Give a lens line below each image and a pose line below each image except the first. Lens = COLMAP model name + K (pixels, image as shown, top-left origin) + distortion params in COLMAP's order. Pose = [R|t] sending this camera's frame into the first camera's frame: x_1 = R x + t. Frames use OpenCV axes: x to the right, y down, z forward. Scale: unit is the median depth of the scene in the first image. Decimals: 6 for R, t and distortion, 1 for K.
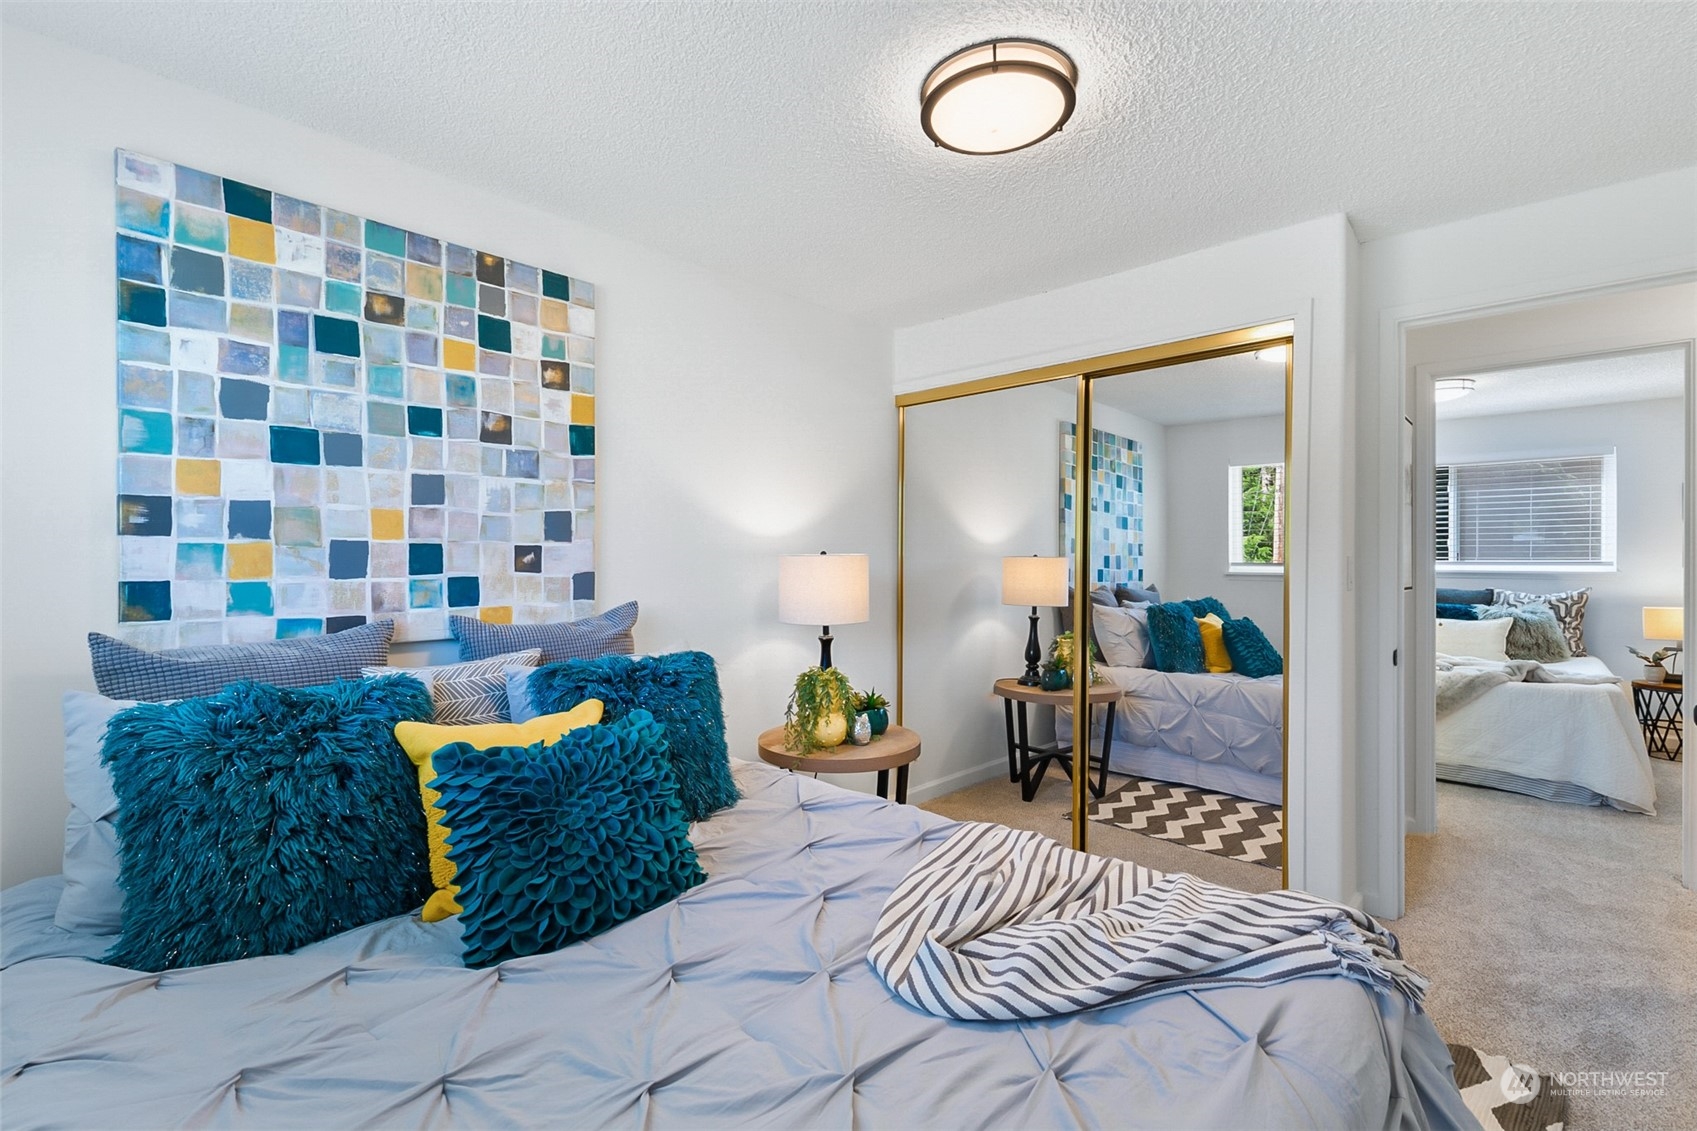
lens RADIAL K [[757.4, 0, 845.3], [0, 757.4, 566.2], [0, 0, 1]] dist [0.006247, -0.002167]
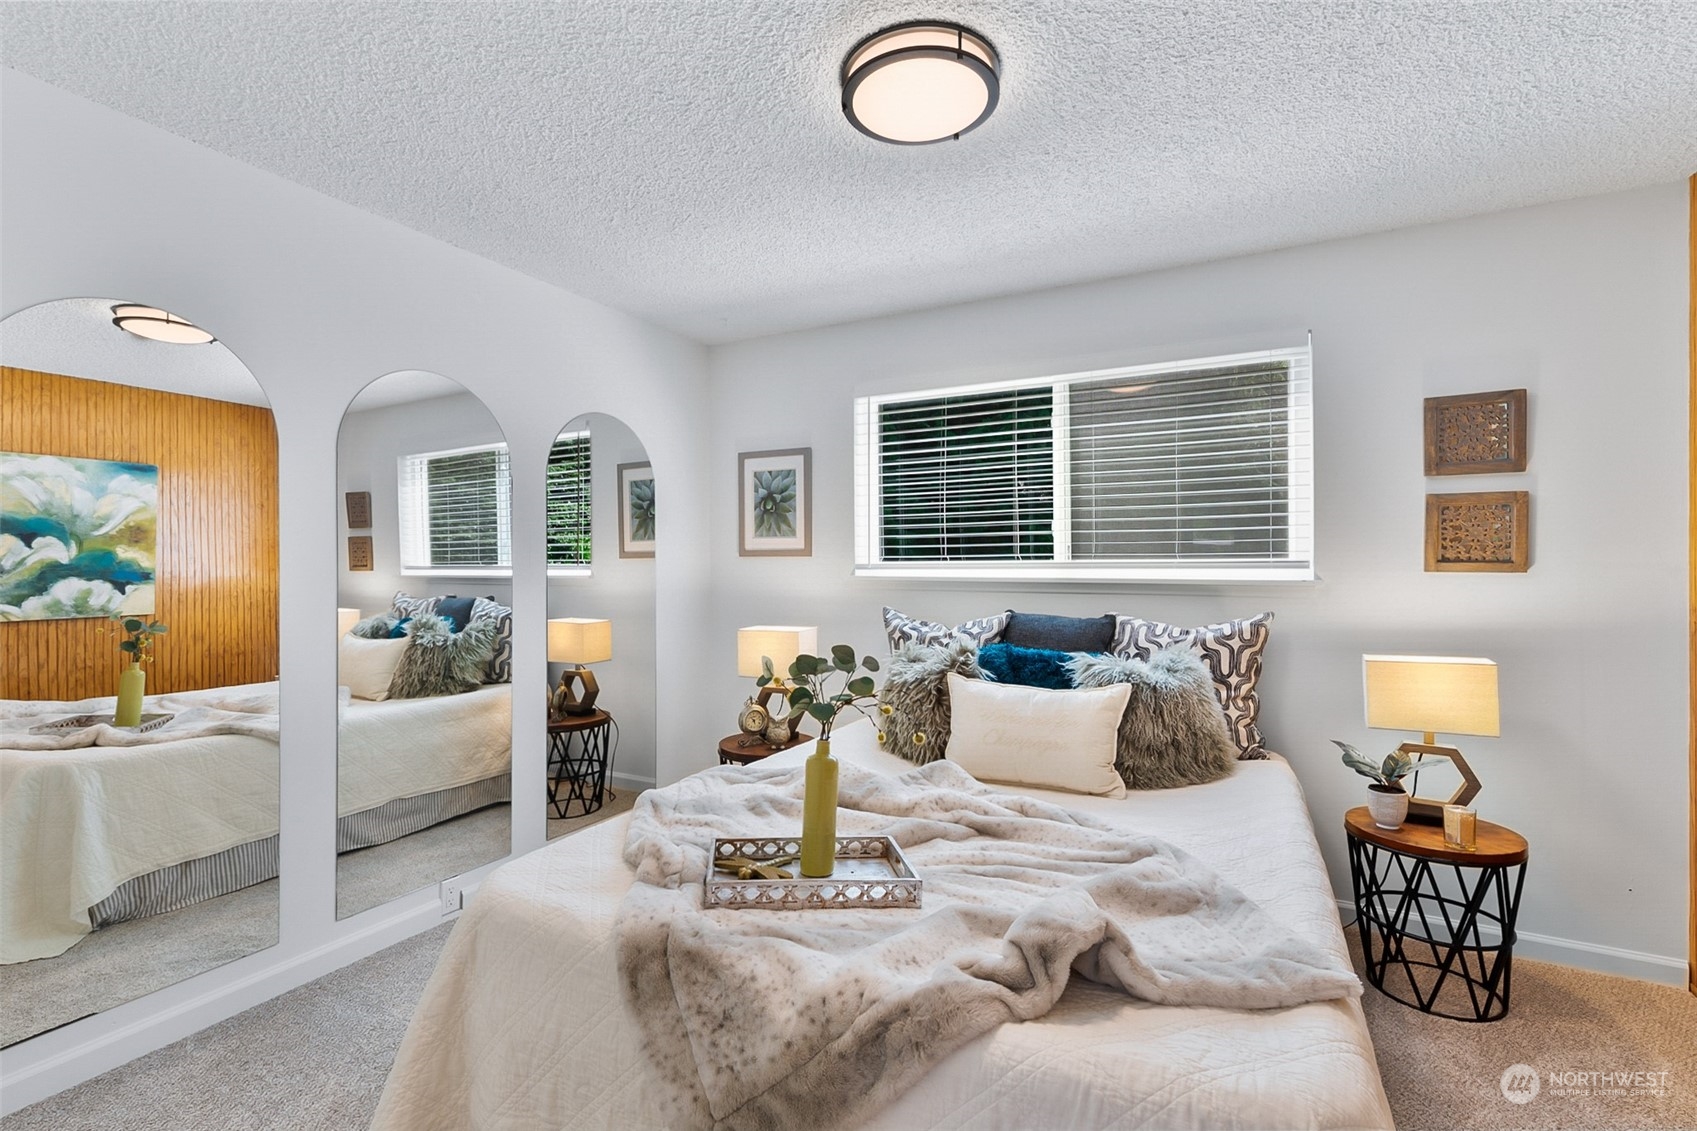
lens RADIAL K [[757.4, 0, 852.4], [0, 757.4, 565.6], [0, 0, 1]] dist [0.006247, -0.002167]
pose [[0.966192, -0.005480, 0.257766, 0.545005], [0.006849, 0.999967, -0.004415, -0.002189], [-0.257733, 0.006031, 0.966197, 0.548450]]
